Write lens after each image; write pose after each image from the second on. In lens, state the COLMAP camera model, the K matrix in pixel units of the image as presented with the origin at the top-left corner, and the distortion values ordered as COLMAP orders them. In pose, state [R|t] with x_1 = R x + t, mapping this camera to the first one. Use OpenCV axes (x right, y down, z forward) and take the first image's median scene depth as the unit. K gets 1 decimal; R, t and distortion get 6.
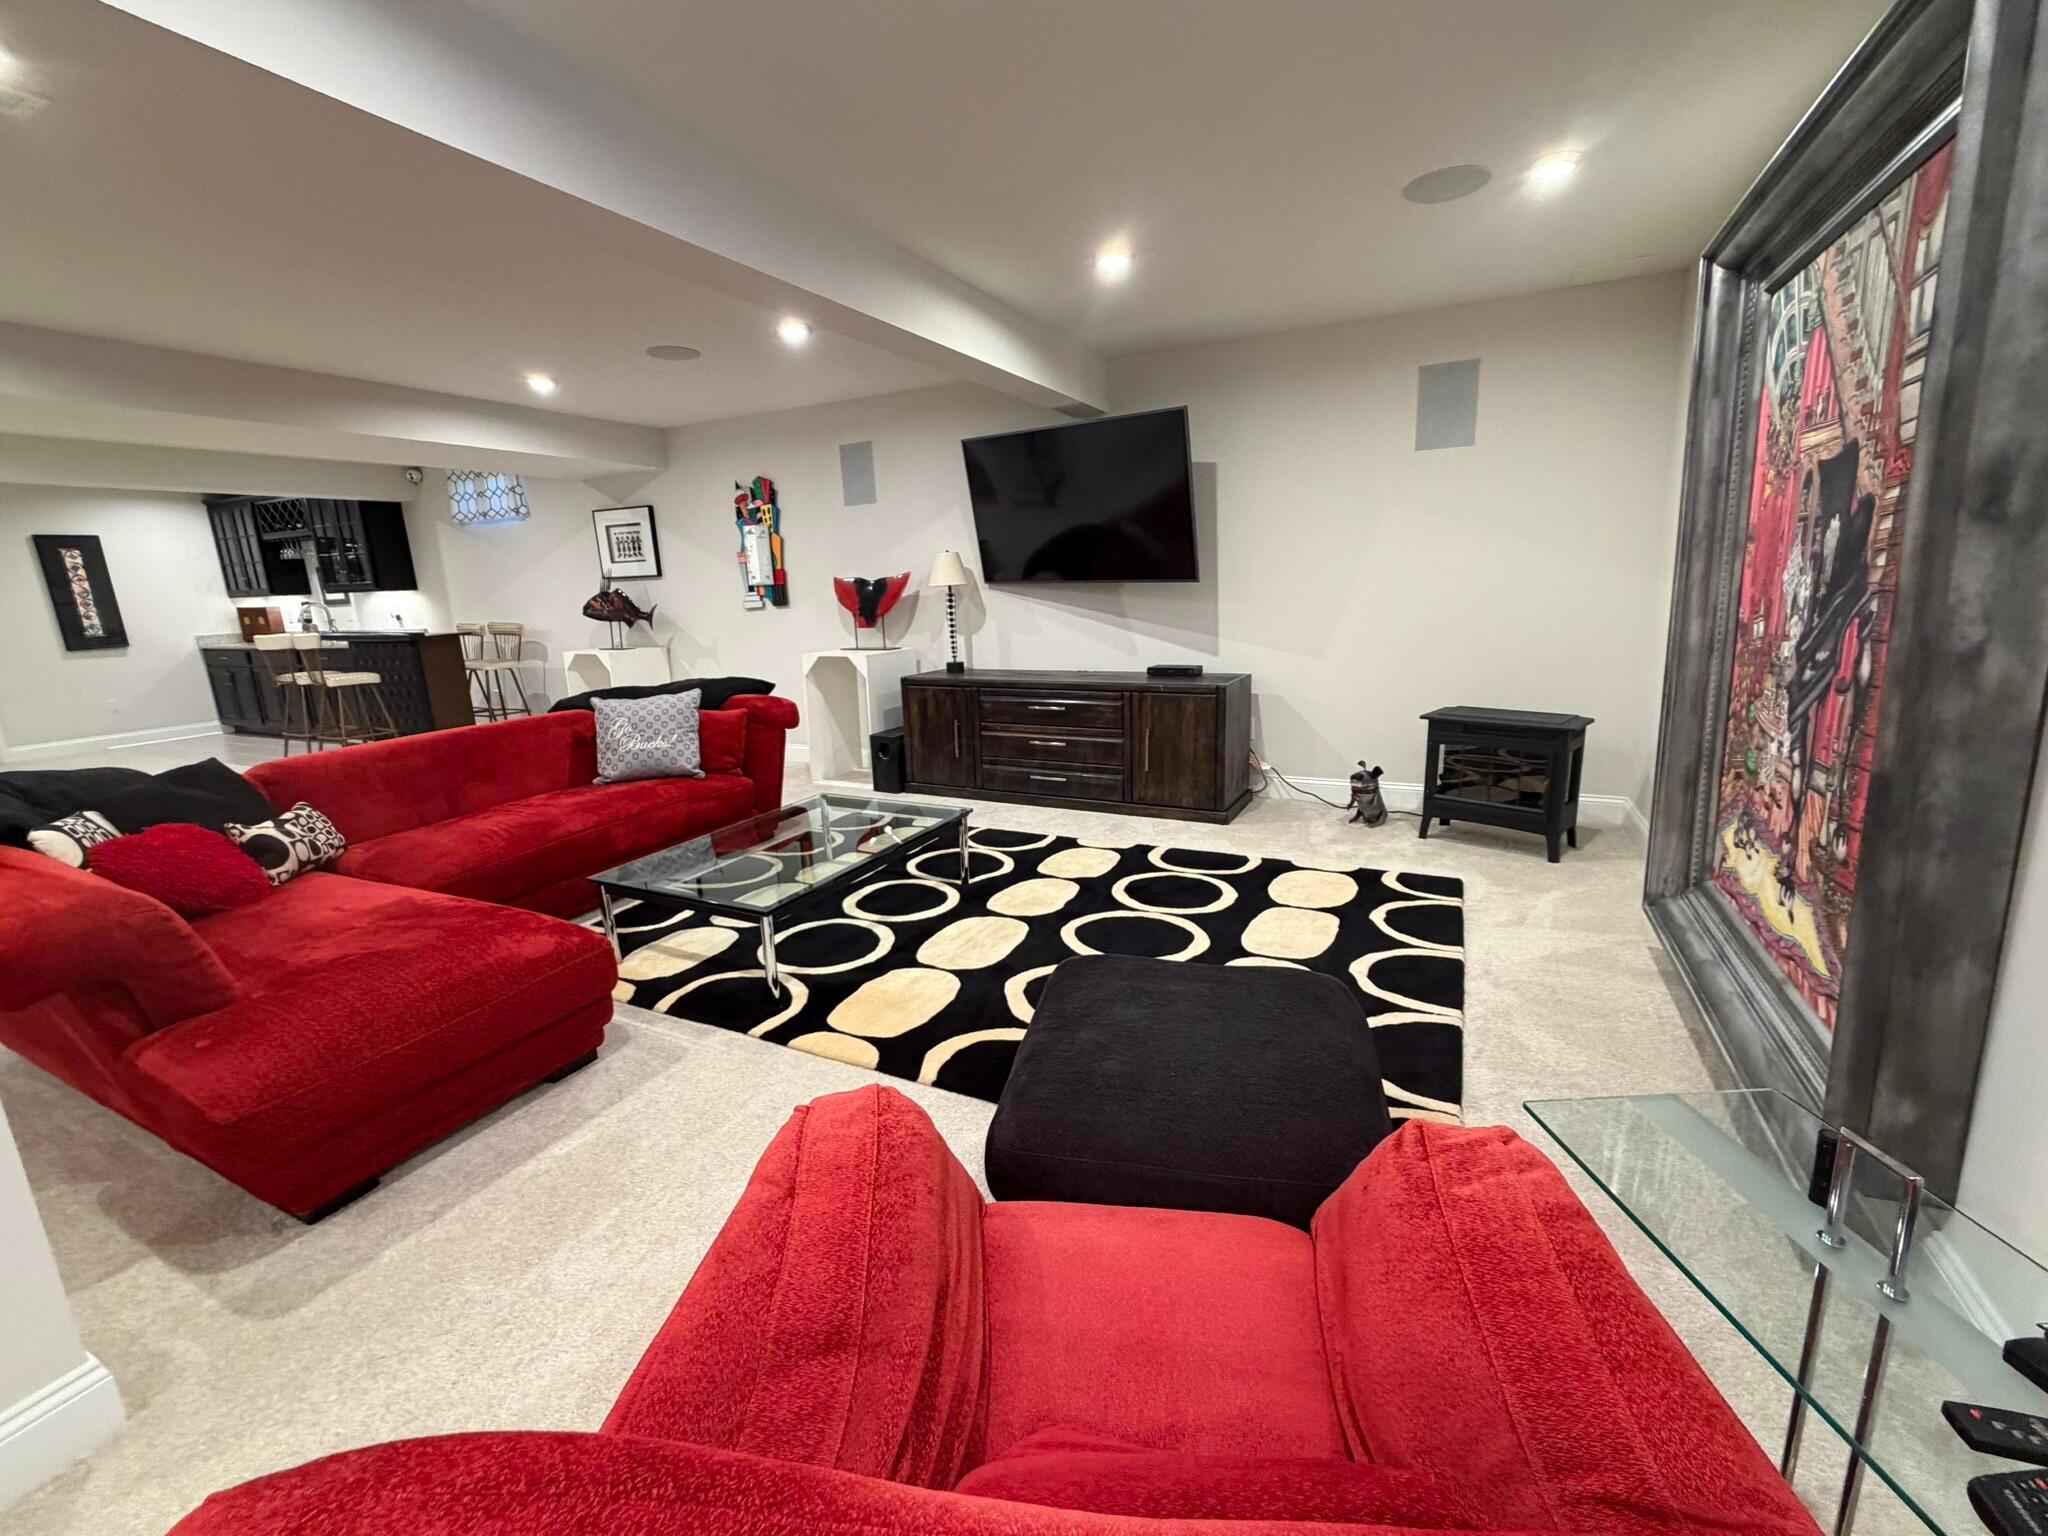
lens RADIAL K [[866.8, 0, 1029.6], [0, 866.8, 755.5], [0, 0, 1]] dist [0.001109, 0.000271]
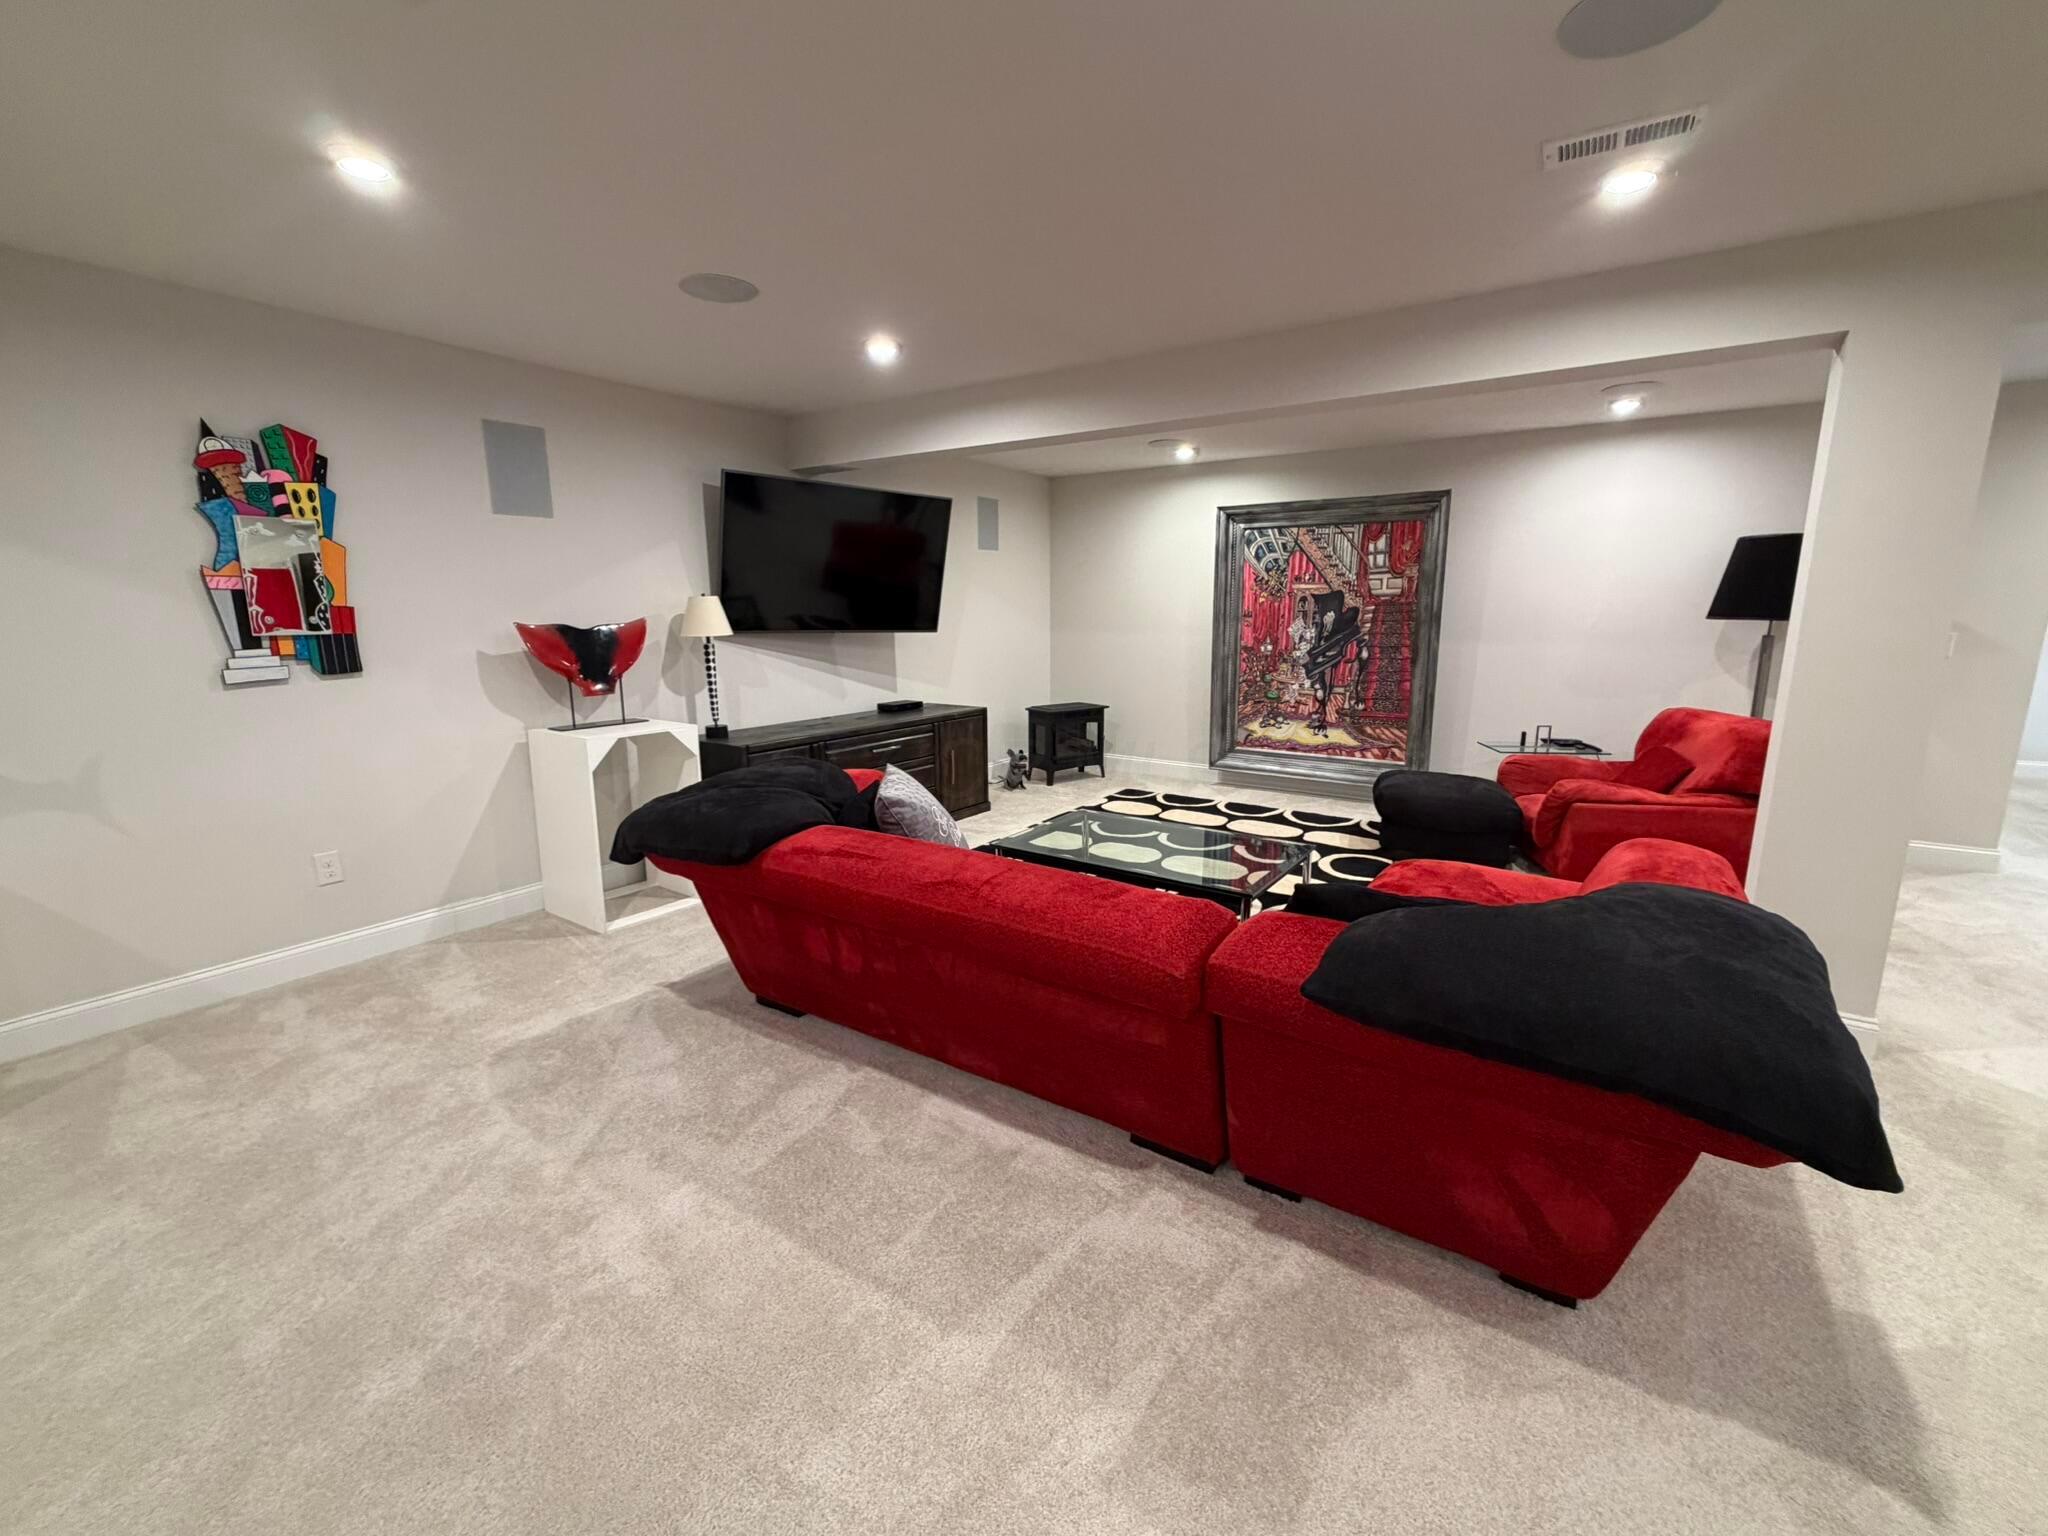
lens RADIAL K [[814.3, 0, 1027.5], [0, 814.3, 772.2], [0, 0, 1]] dist [0.001724, -0.000364]
pose [[0.147411, -0.161906, 0.975734, -0.824524], [0.197580, 0.971448, 0.131345, -0.108656], [-0.969140, 0.173424, 0.175191, 0.576593]]
